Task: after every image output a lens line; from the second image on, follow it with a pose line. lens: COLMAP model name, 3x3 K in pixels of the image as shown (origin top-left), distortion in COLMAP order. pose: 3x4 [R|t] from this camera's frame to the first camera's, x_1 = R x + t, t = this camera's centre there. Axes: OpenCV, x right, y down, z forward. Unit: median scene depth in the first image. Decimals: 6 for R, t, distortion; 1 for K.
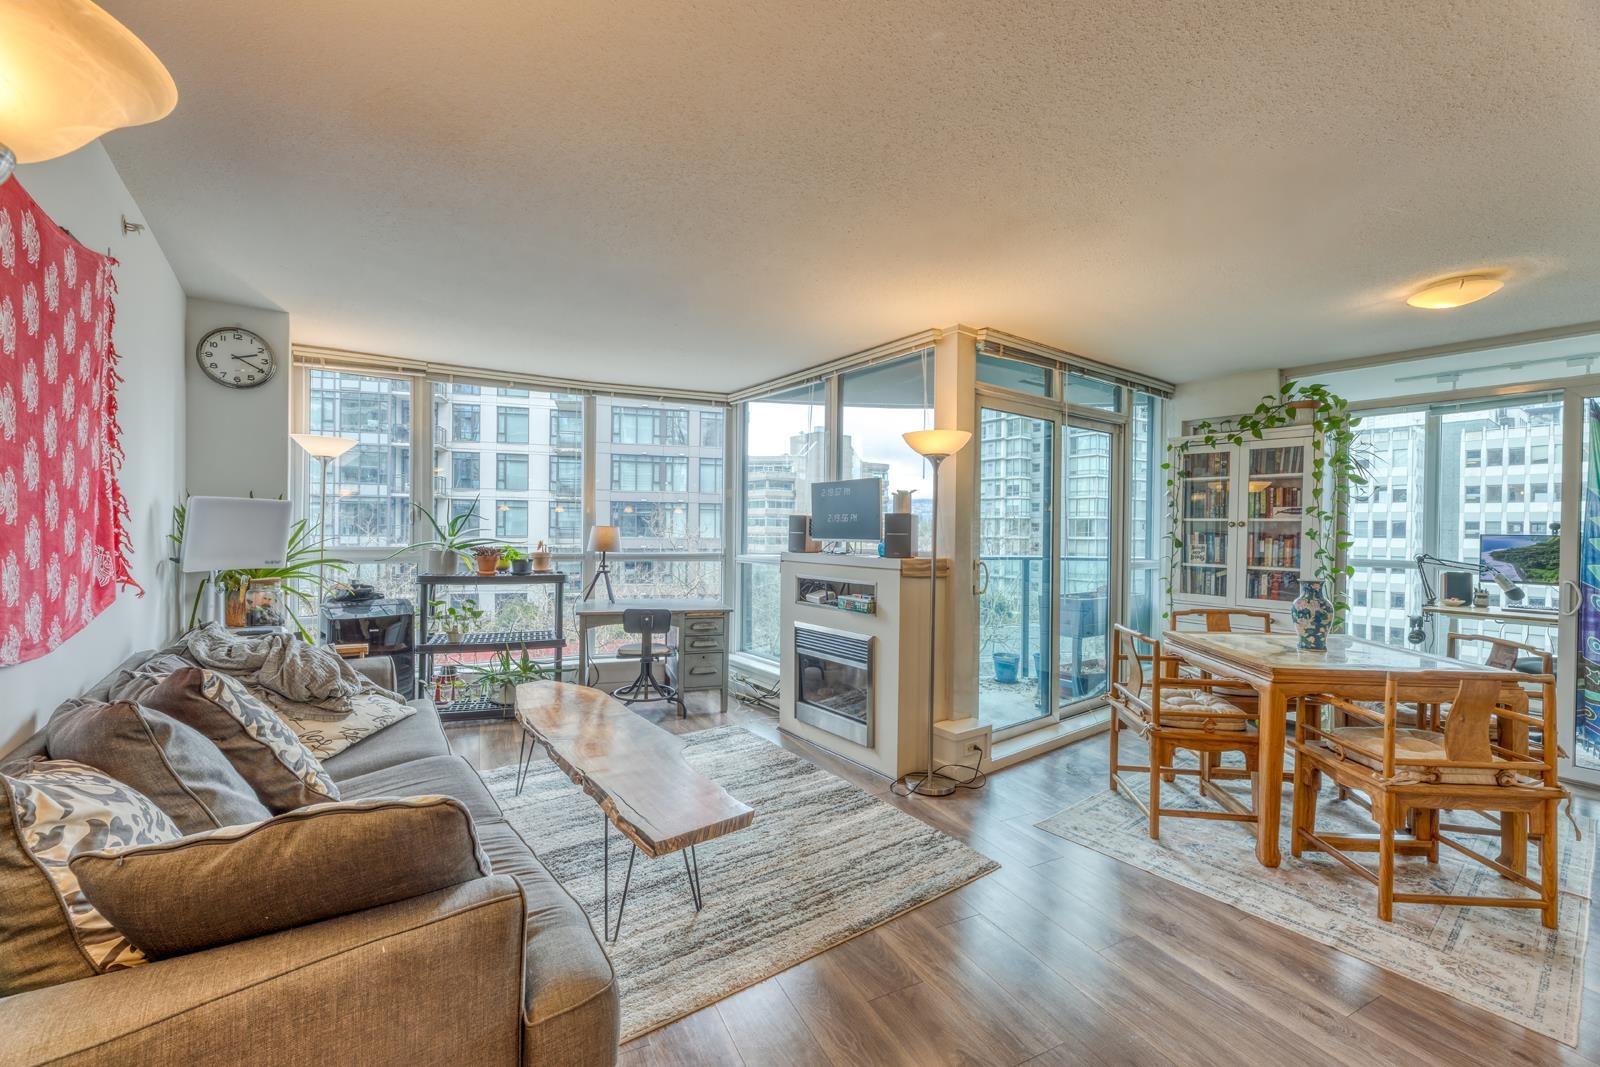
lens RADIAL K [[639.1, 0, 794.6], [0, 639.1, 534.7], [0, 0, 1]] dist [0.002288, -0.000037]
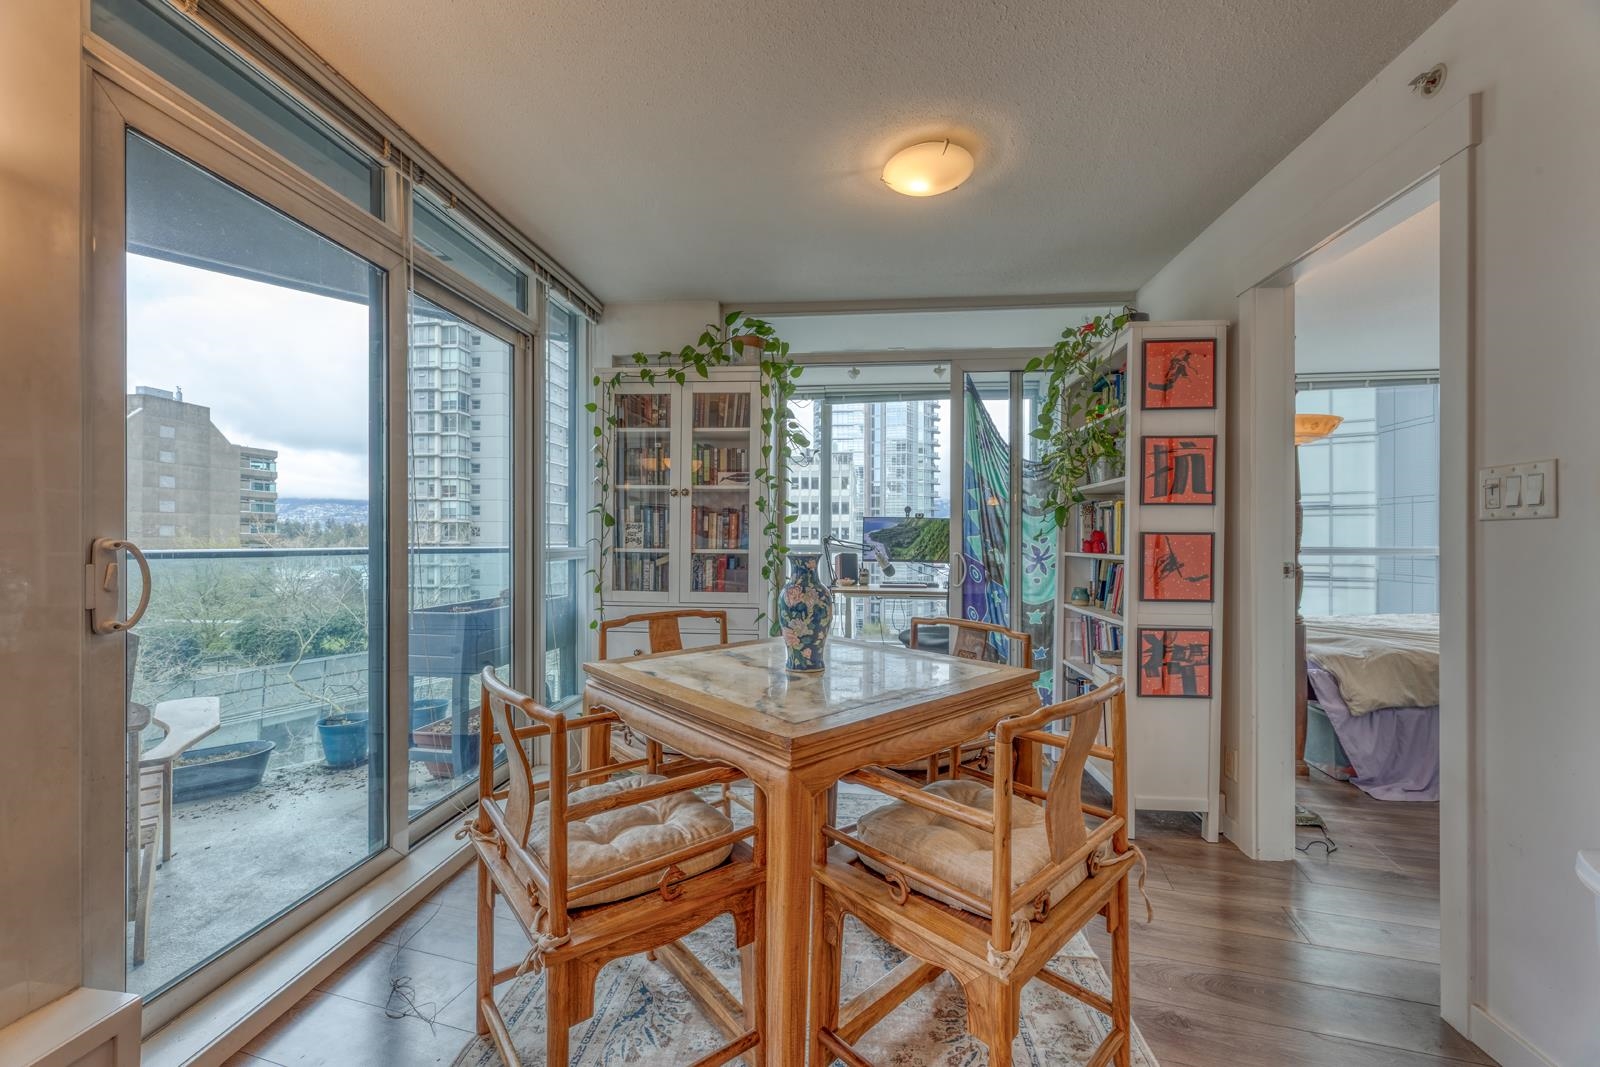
lens RADIAL K [[637.2, 0, 798.2], [0, 637.2, 540.4], [0, 0, 1]] dist [0.001854, -0.000122]
pose [[0.678967, -0.009719, 0.734104, 0.238201], [0.009819, 0.999943, 0.004157, 0.036440], [-0.734103, 0.004385, 0.679024, 0.391676]]
